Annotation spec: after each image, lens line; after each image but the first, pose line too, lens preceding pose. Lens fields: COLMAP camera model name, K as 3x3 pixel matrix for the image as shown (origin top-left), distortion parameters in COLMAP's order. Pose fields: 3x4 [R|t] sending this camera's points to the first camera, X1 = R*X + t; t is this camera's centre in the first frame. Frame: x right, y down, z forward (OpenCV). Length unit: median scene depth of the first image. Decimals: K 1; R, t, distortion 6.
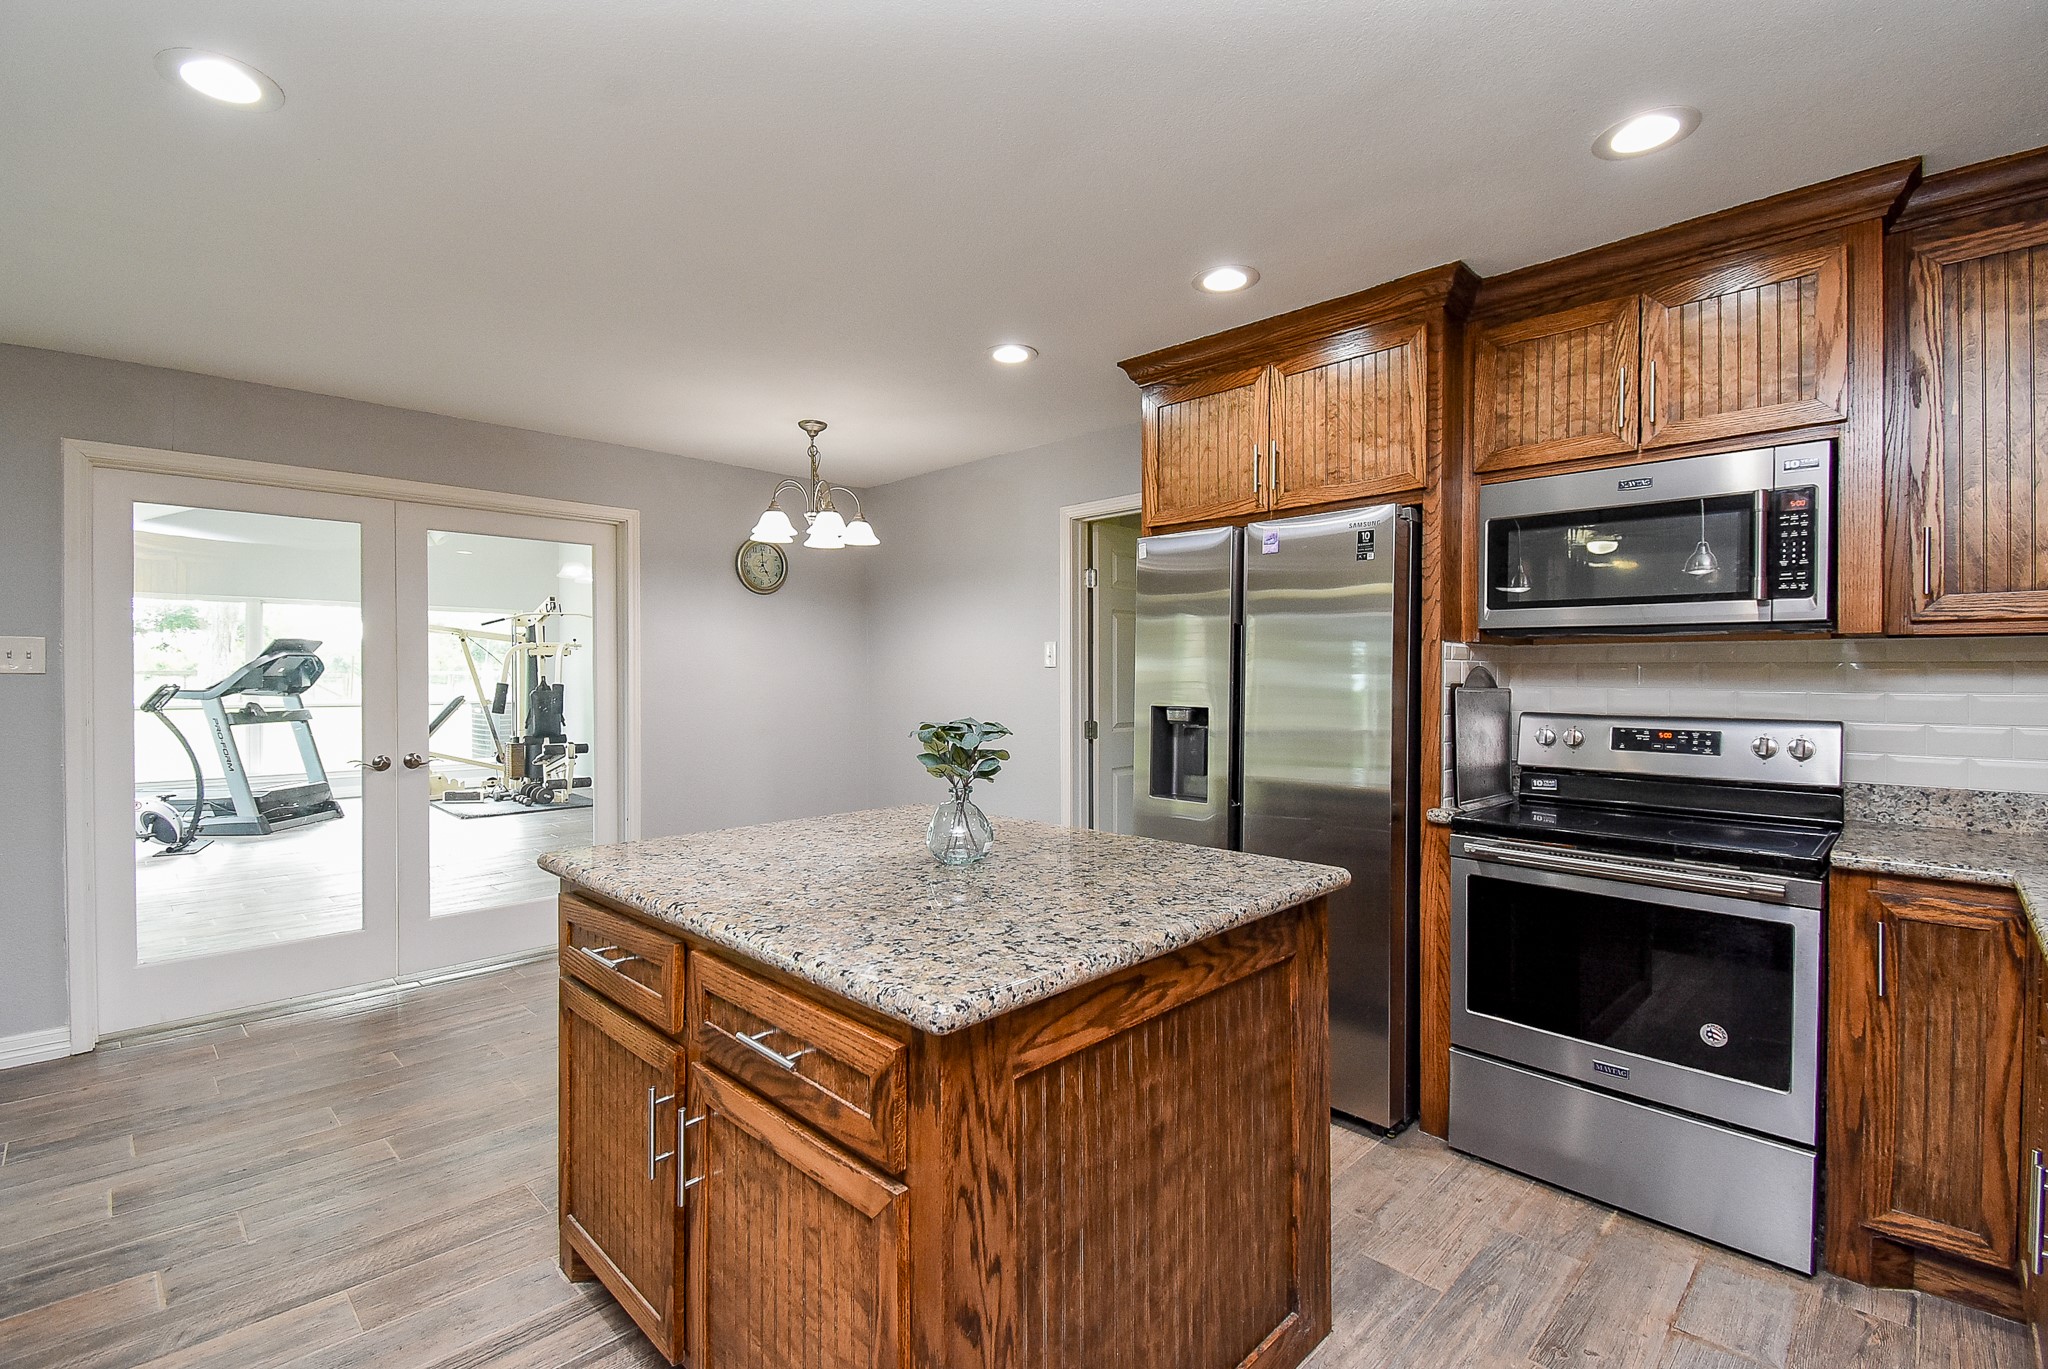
lens RADIAL K [[902.8, 0, 1016.2], [0, 902.8, 673.4], [0, 0, 1]] dist [0.032644, -0.021260]
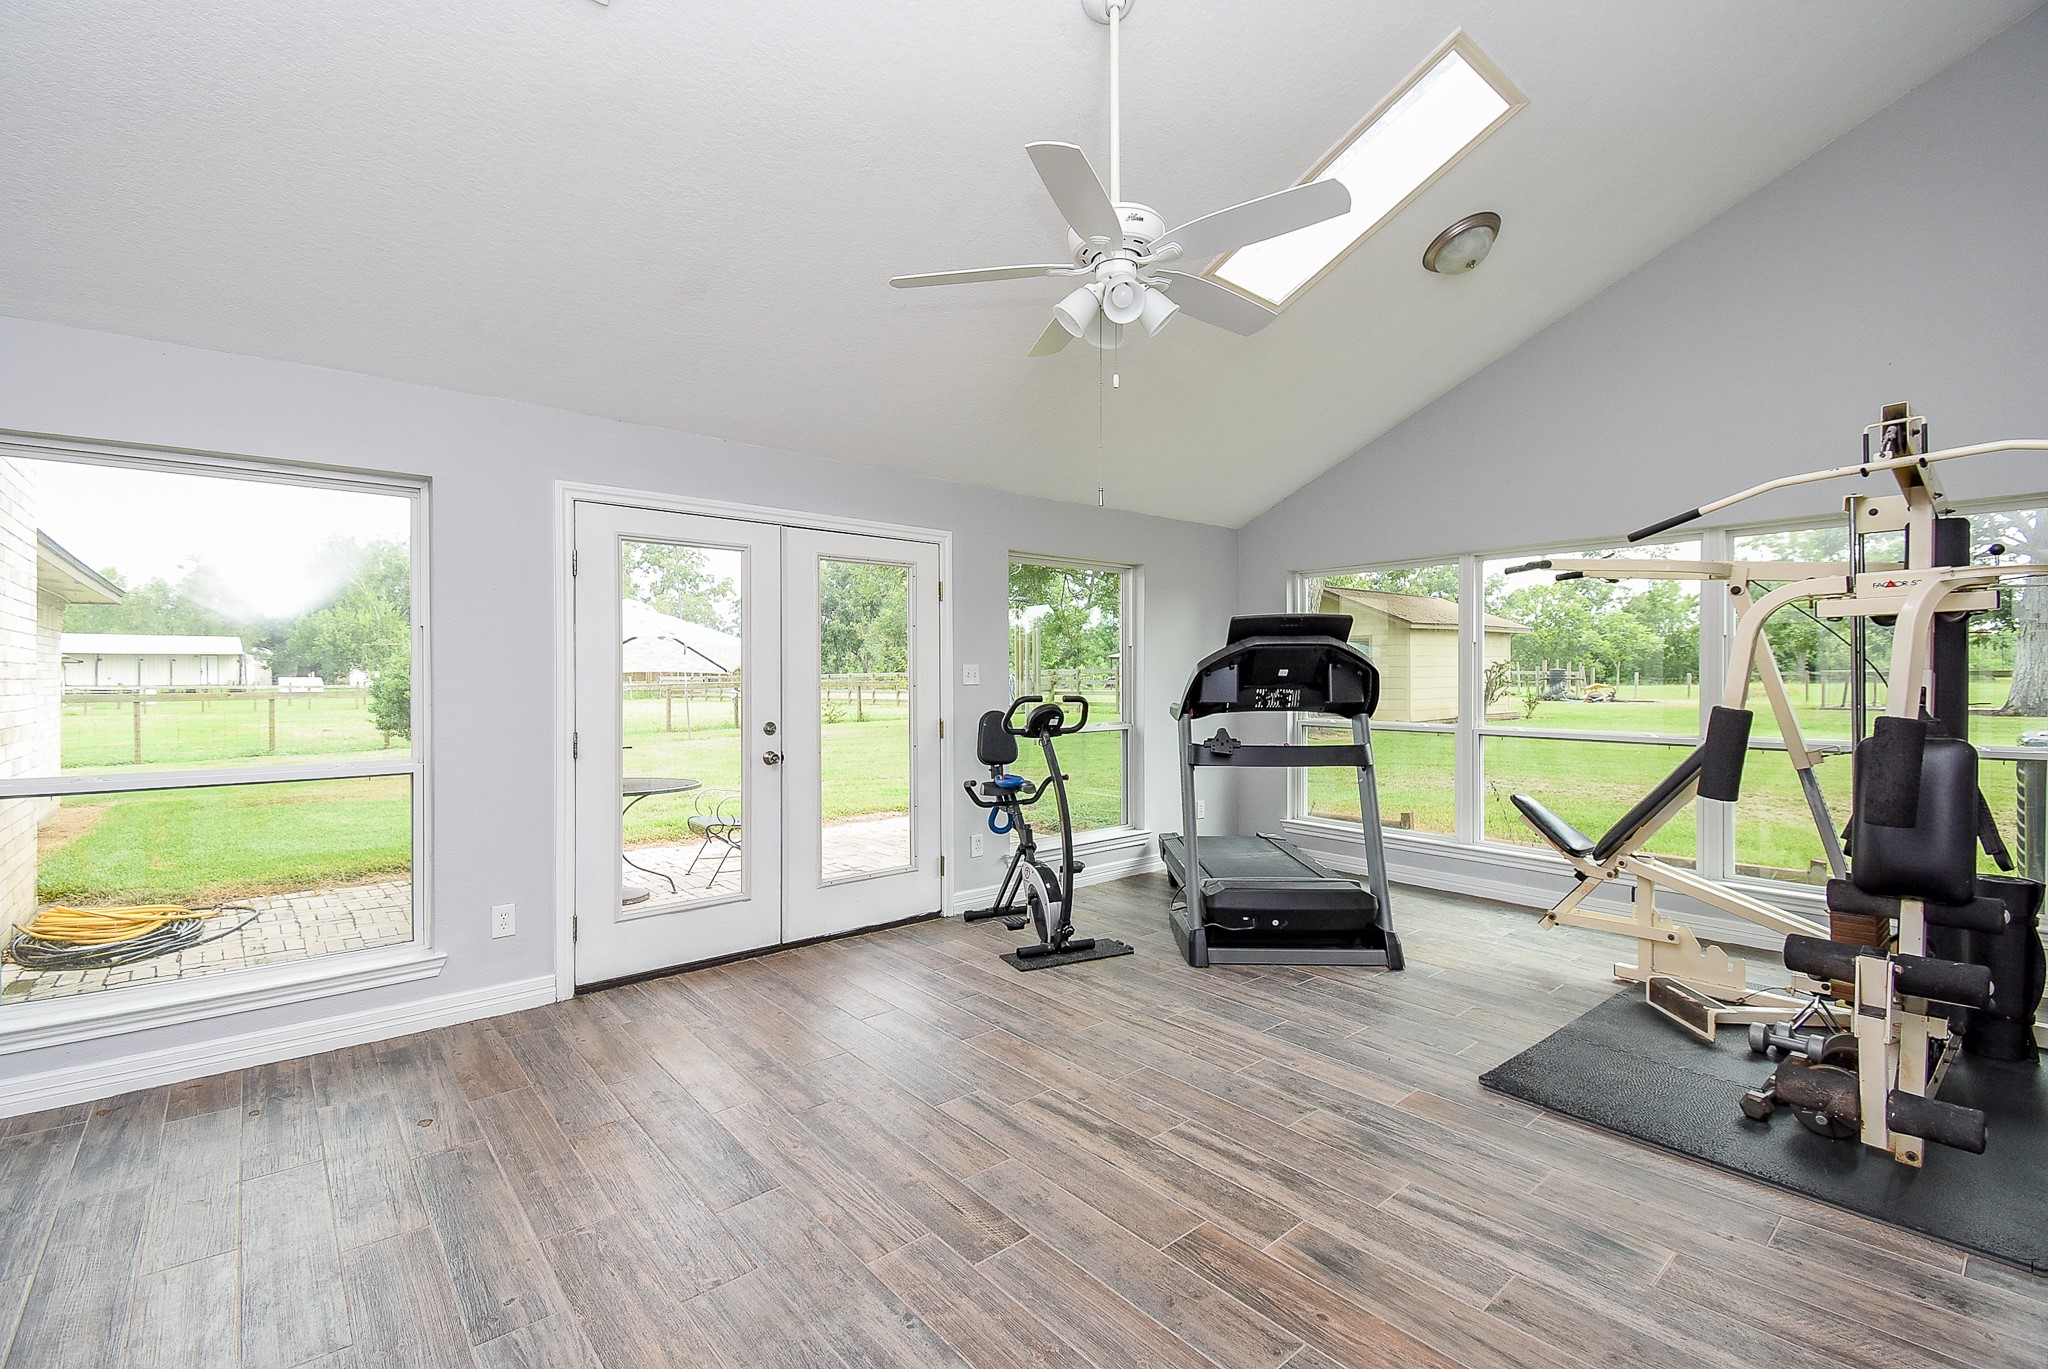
lens RADIAL K [[902.8, 0, 1022.0], [0, 902.8, 677.9], [0, 0, 1]] dist [0.032644, -0.021260]
pose [[-0.097705, 0.001516, -0.995214, -0.253310], [-0.001544, 0.999997, 0.001675, -0.001089], [0.995214, 0.001701, -0.097702, 0.941375]]
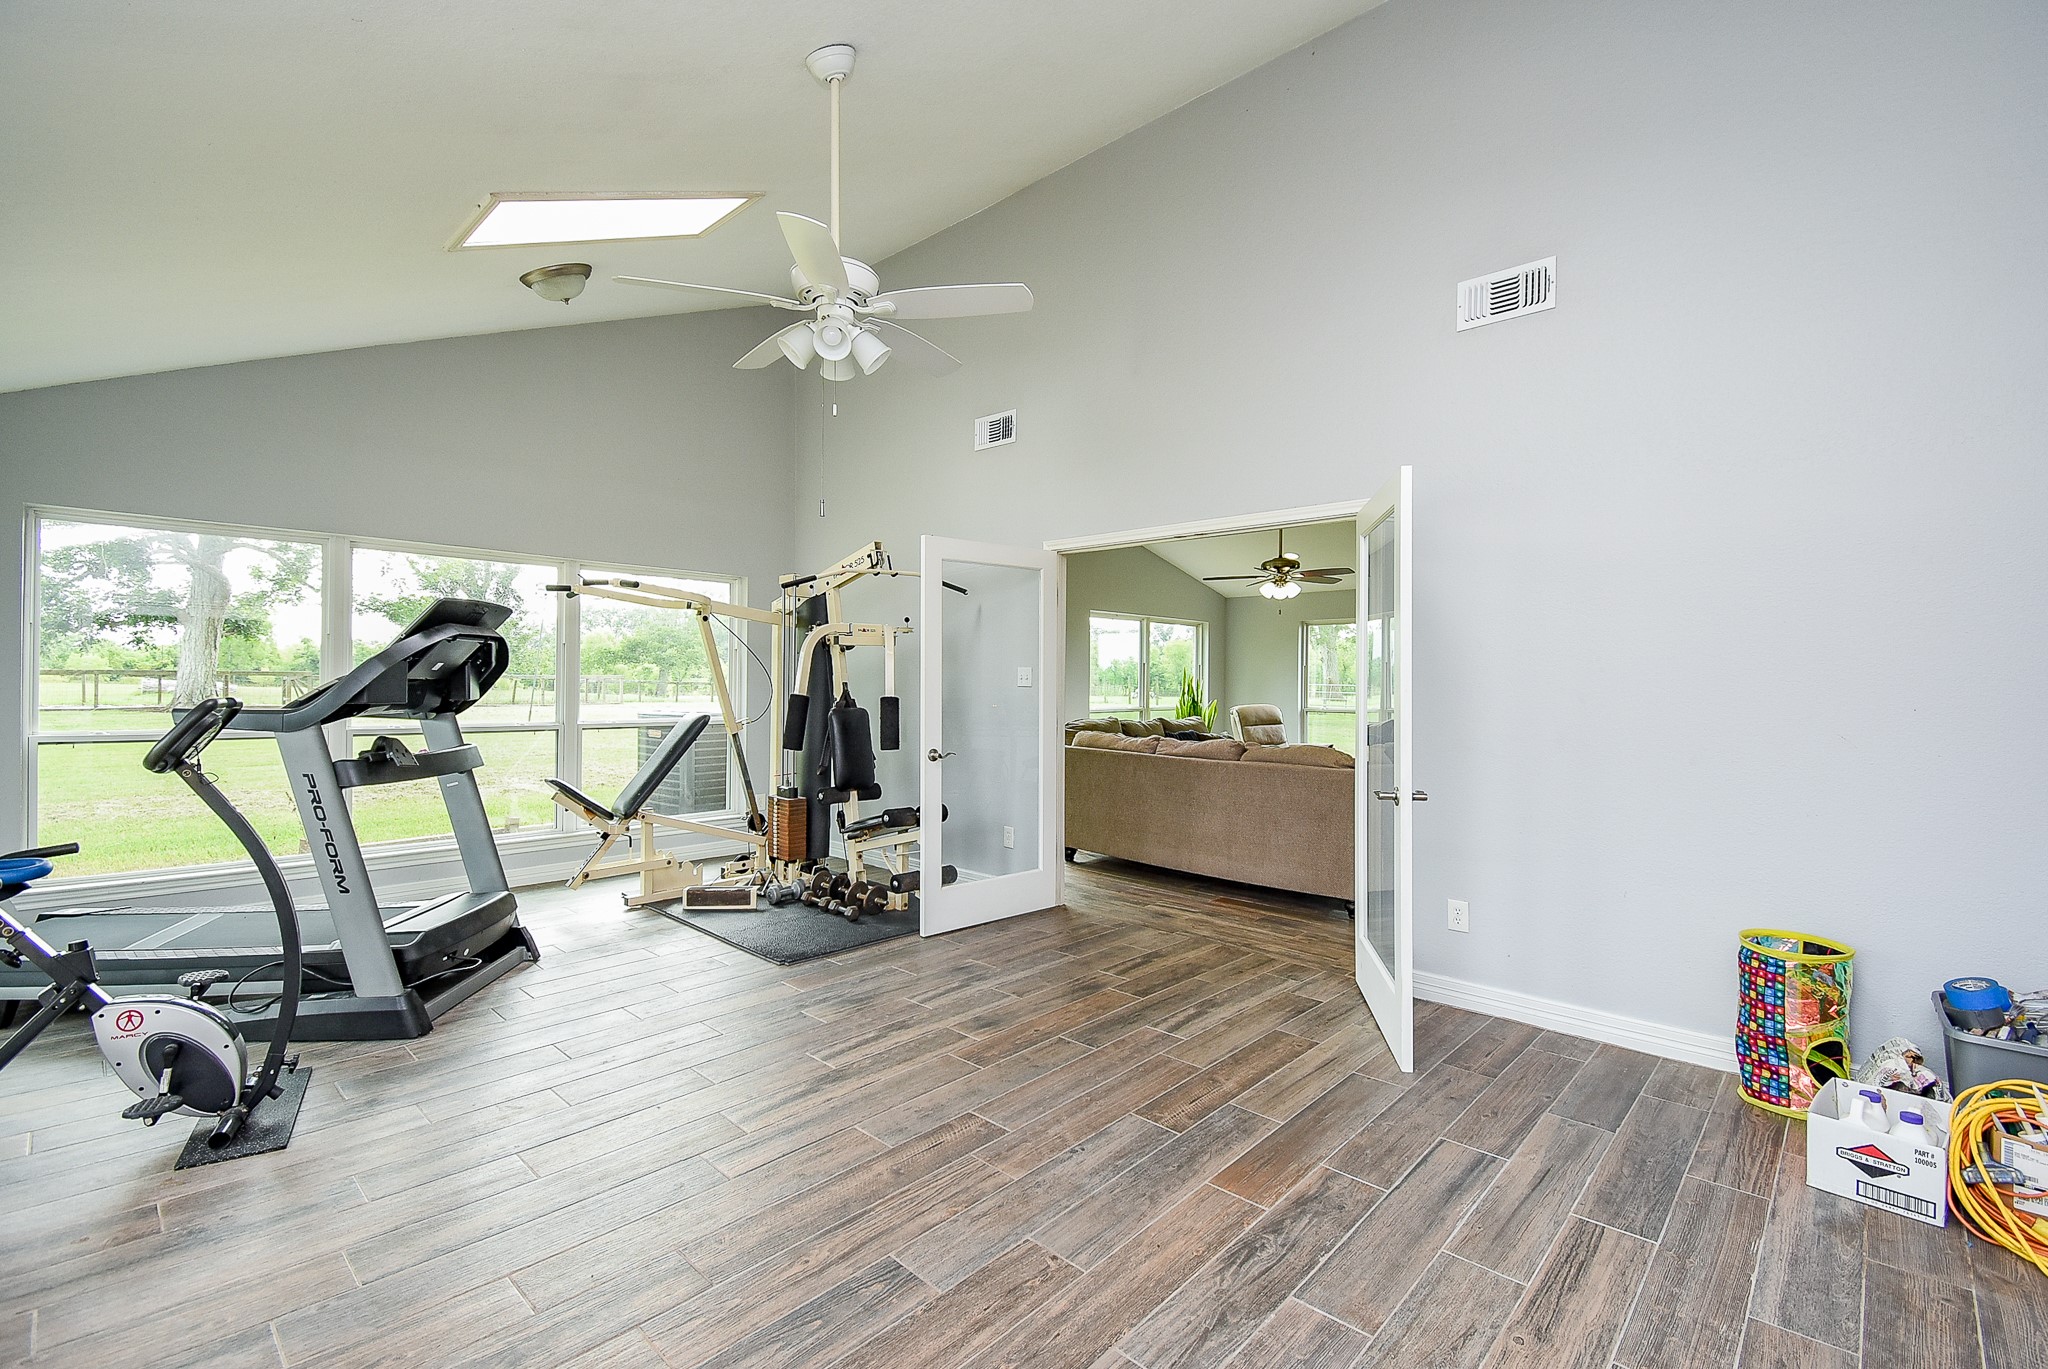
lens RADIAL K [[902.8, 0, 1032.4], [0, 902.8, 679.0], [0, 0, 1]] dist [0.032644, -0.021260]
pose [[0.999711, 0.006422, 0.023186, -0.530111], [-0.006295, 0.999965, -0.005582, 0.004039], [-0.023221, 0.005434, 0.999716, 0.543346]]
